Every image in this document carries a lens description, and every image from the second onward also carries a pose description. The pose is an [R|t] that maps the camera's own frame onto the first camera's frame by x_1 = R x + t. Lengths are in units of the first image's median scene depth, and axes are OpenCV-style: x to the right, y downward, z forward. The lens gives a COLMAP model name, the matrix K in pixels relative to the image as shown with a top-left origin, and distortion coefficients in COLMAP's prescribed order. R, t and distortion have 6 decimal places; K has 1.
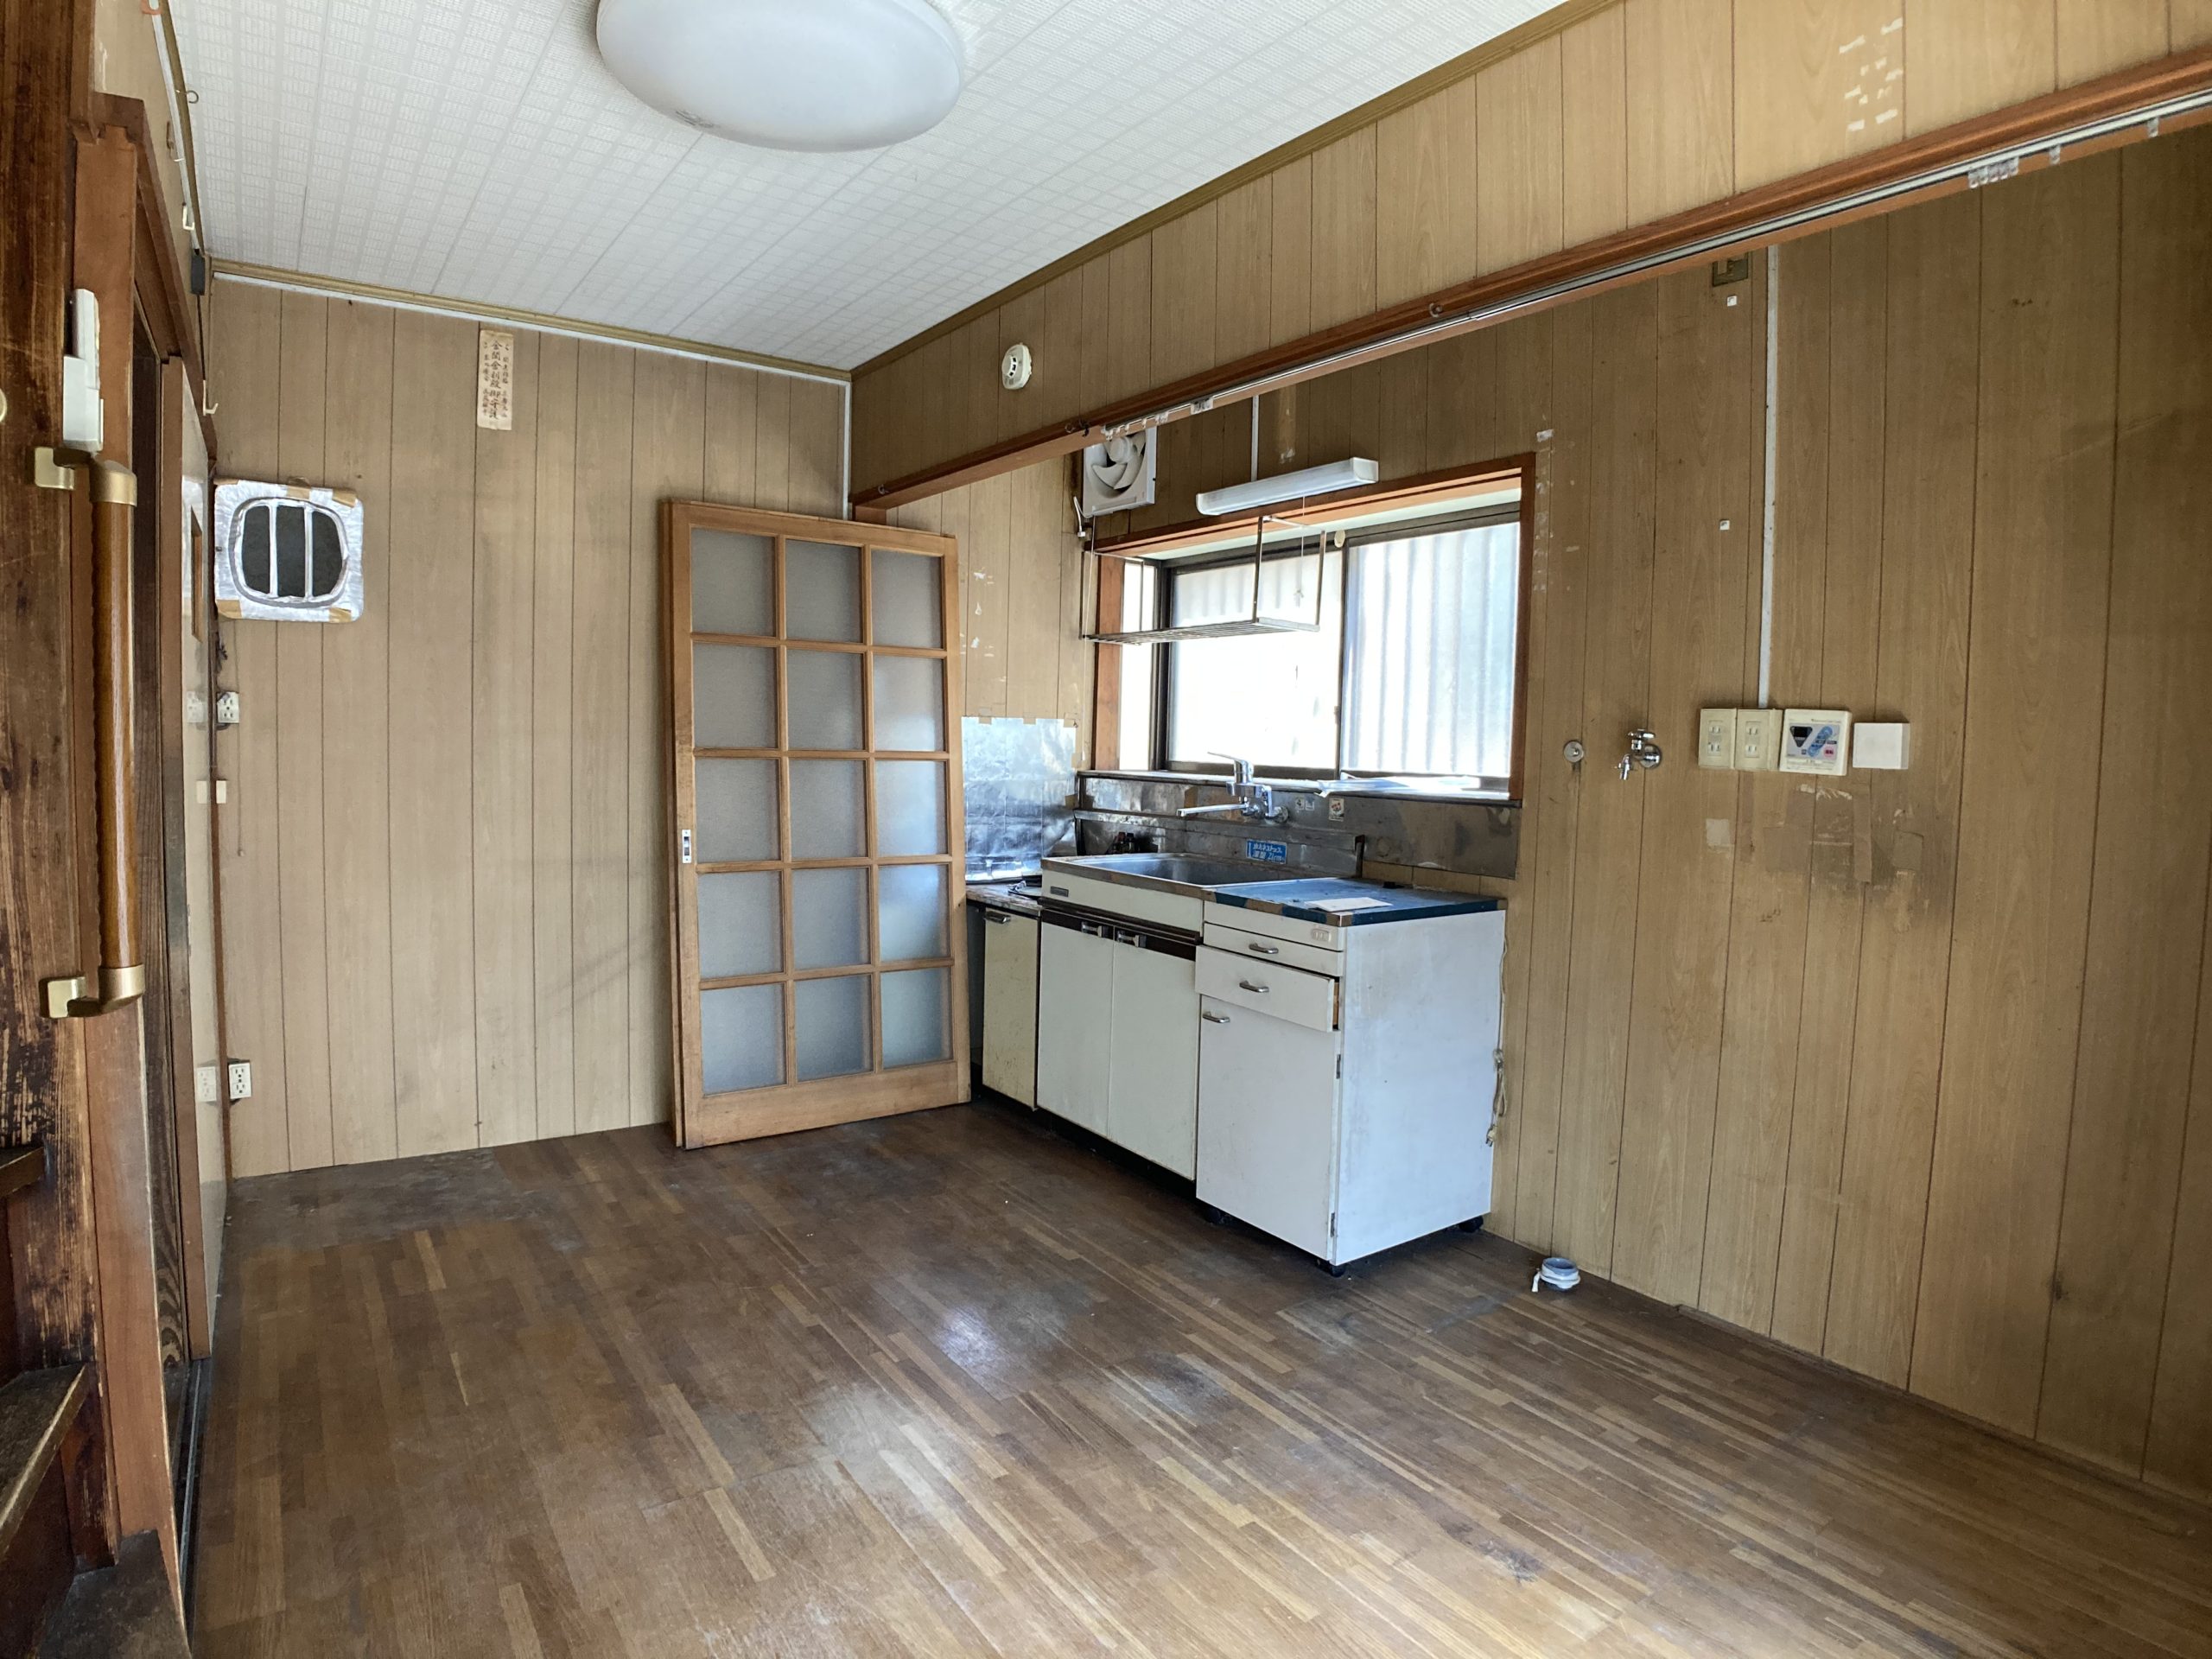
lens RADIAL K [[1223.4, 0, 1106.9], [0, 1223.4, 818.4], [0, 0, 1]] dist [-0.107771, 0.030813]
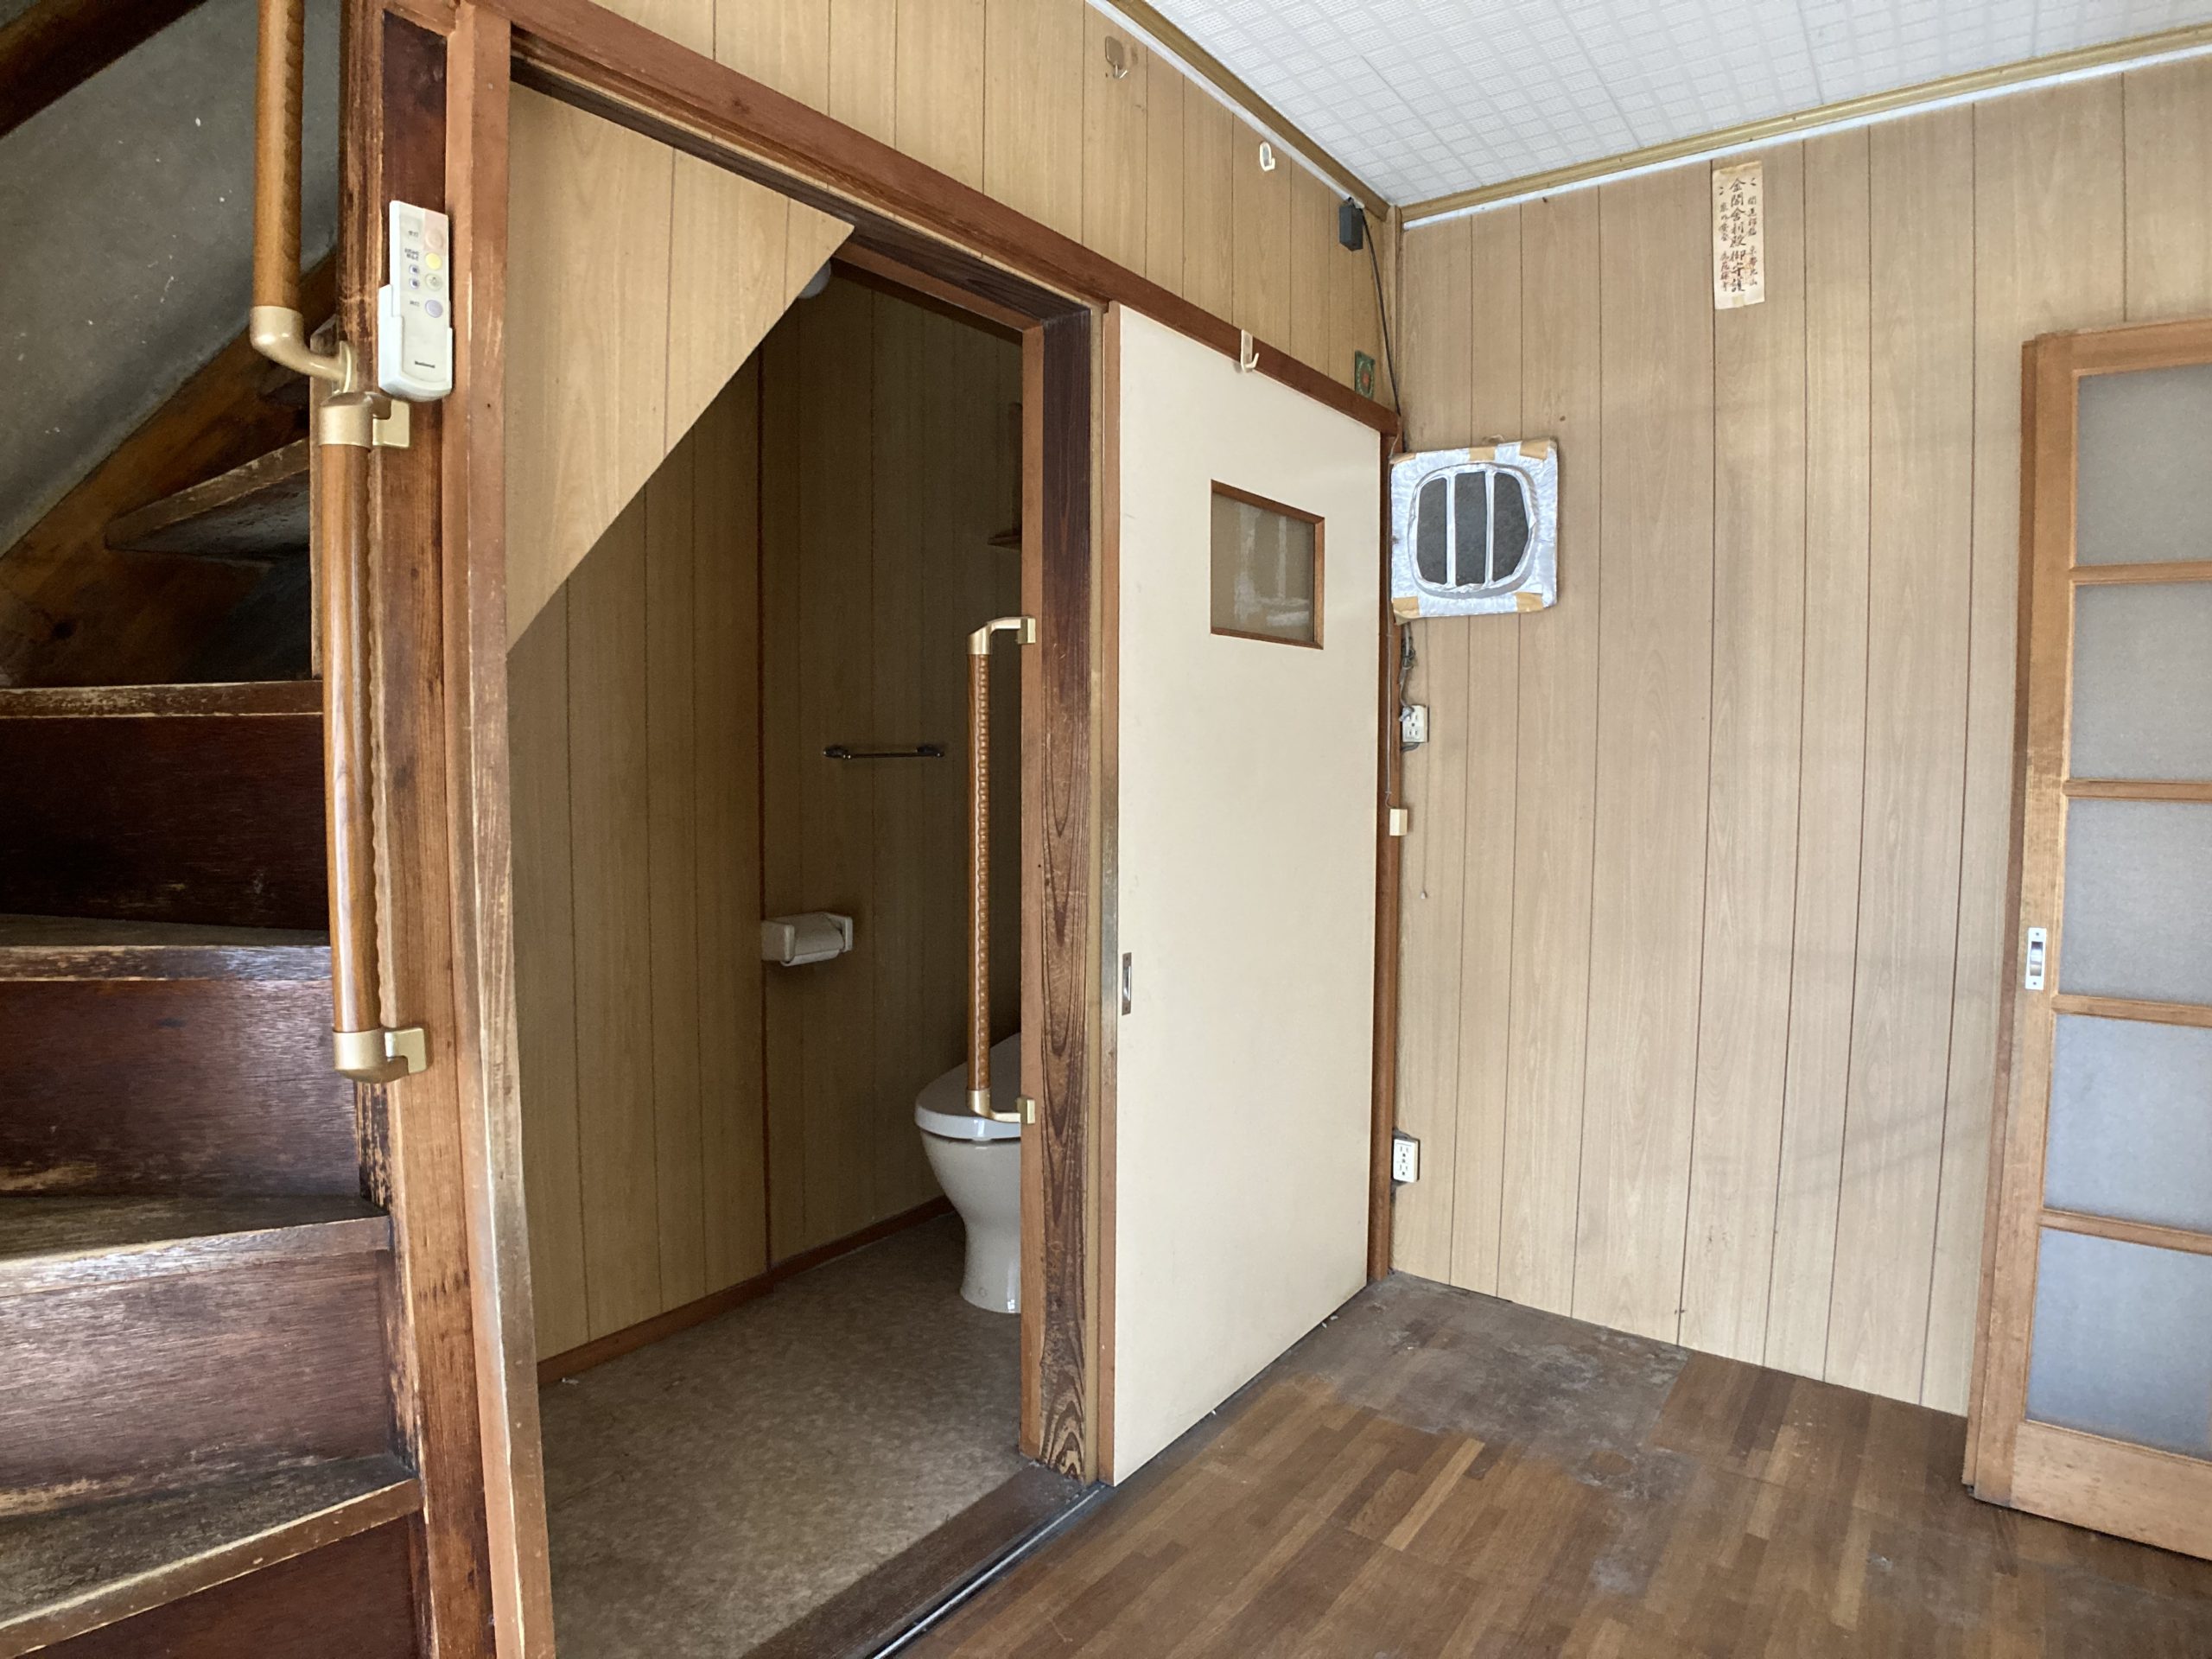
lens RADIAL K [[1223.4, 0, 1106.9], [0, 1223.4, 818.4], [0, 0, 1]] dist [-0.107771, 0.030813]
pose [[0.306010, 0.032264, -0.951482, 0.019147], [-0.064807, 0.997813, 0.012992, -0.021284], [0.949820, 0.057687, 0.307431, 0.463684]]
